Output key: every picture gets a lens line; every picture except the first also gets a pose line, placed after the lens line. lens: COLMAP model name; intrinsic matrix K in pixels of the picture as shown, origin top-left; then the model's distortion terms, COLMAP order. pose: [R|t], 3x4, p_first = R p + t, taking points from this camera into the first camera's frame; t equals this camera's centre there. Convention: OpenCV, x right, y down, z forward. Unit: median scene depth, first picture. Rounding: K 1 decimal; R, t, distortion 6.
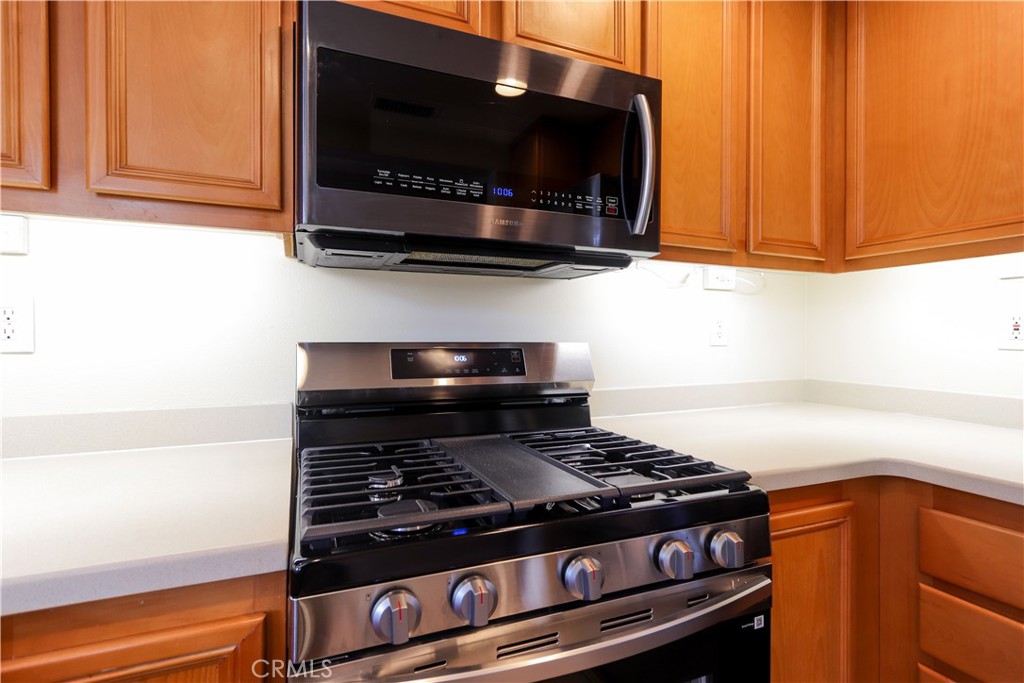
lens RADIAL K [[481.7, 0, 484.6], [0, 481.7, 339.3], [0, 0, 1]] dist [0.003881, -0.001088]
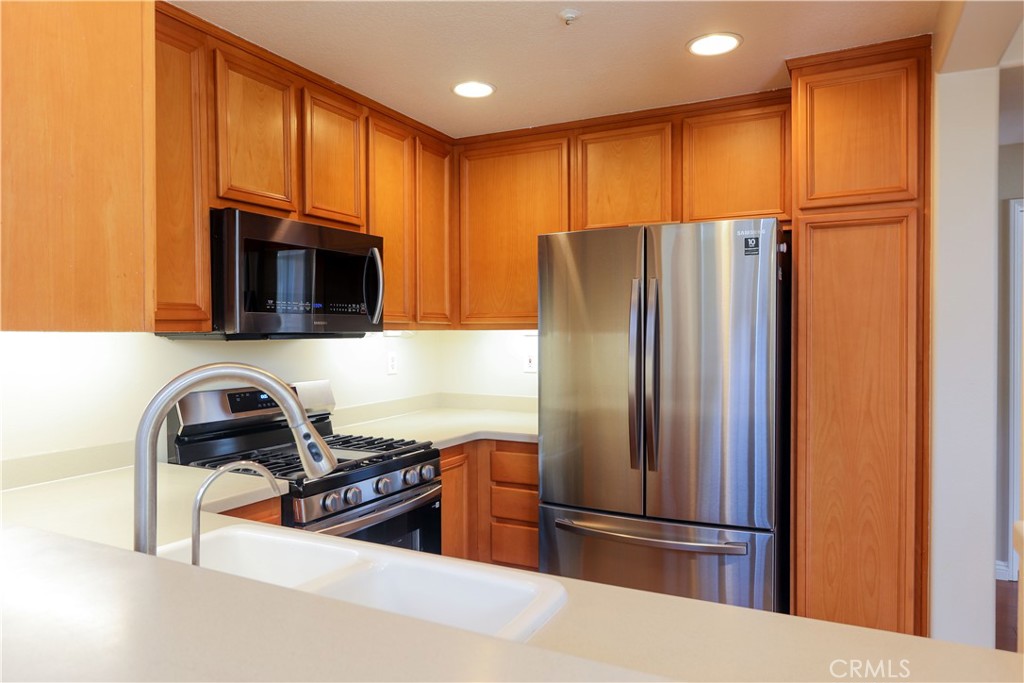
lens RADIAL K [[673.7, 0, 511.1], [0, 673.7, 339.9], [0, 0, 1]] dist [-0.002770, -0.000657]
pose [[0.739270, -0.011842, 0.673305, -0.835183], [0.009569, 0.999929, 0.007081, -0.136104], [-0.673342, 0.001208, 0.739331, -1.015449]]
